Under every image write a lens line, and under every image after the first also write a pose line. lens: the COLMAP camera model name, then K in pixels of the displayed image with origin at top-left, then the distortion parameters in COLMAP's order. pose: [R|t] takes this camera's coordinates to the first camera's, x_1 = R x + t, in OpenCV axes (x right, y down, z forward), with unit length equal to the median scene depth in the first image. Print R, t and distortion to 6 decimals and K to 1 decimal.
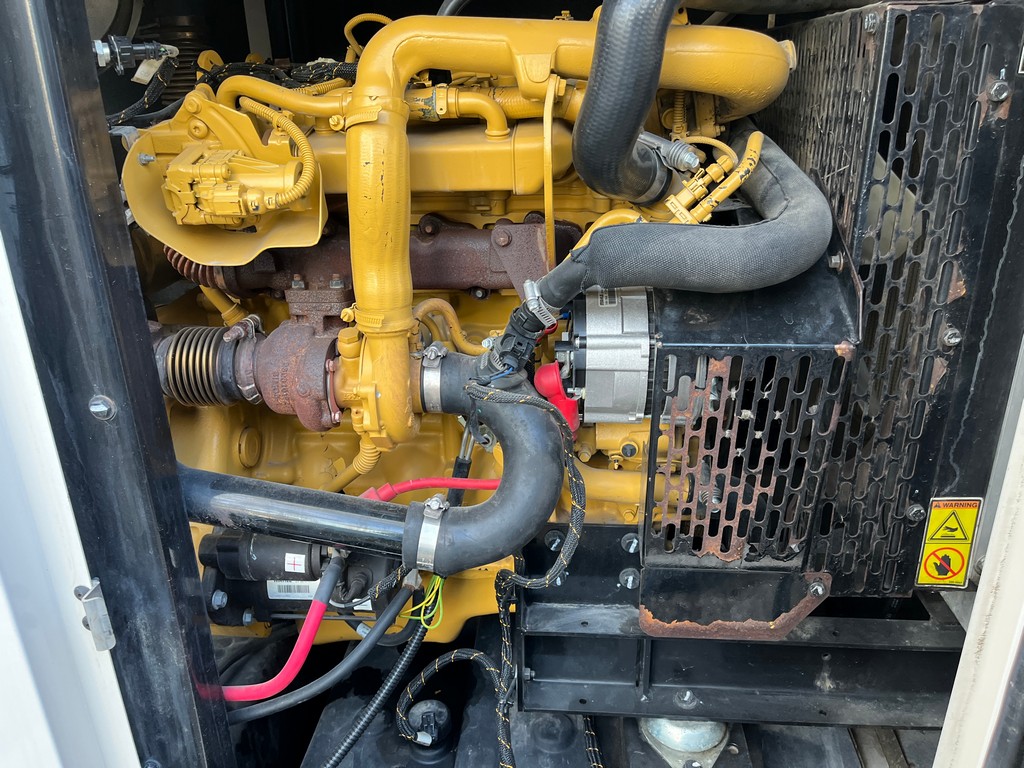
lens RADIAL K [[782.0, 0, 512.2], [0, 782.0, 386.0], [0, 0, 1]] dist [0.033897, -0.044586]
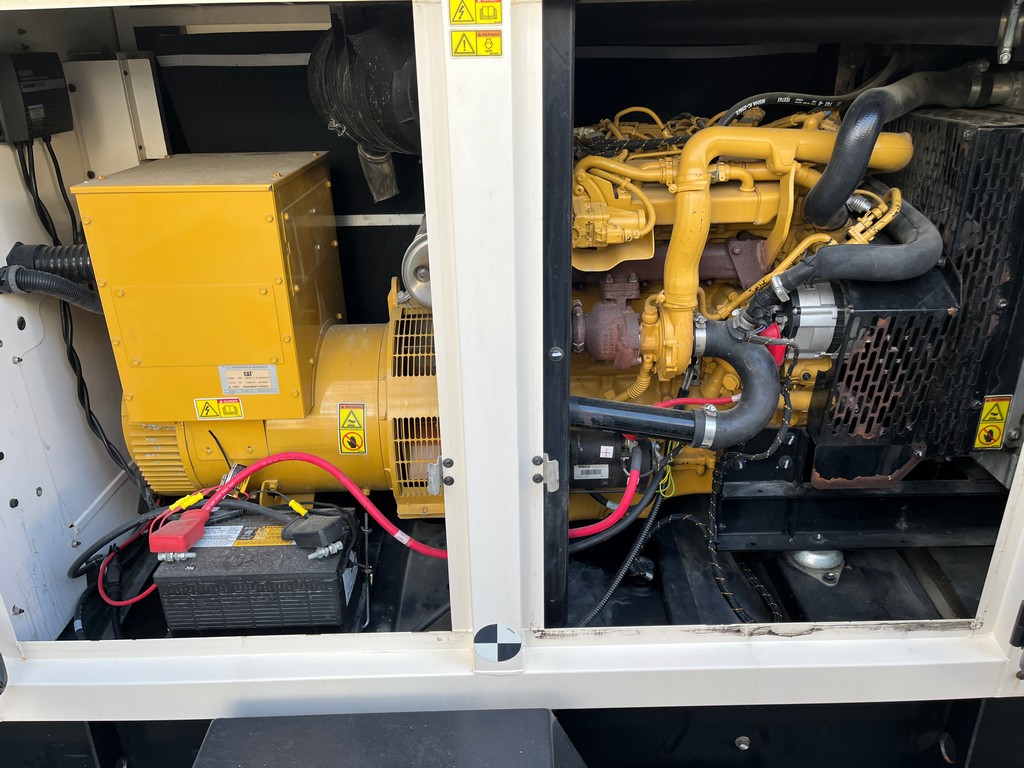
lens RADIAL K [[782.0, 0, 530.0], [0, 782.0, 389.6], [0, 0, 1]] dist [0.033897, -0.044586]
pose [[0.995249, -0.031572, 0.092107, -0.666014], [0.028092, 0.998851, 0.038831, 0.033913], [-0.093227, -0.036059, 0.994992, -0.677012]]
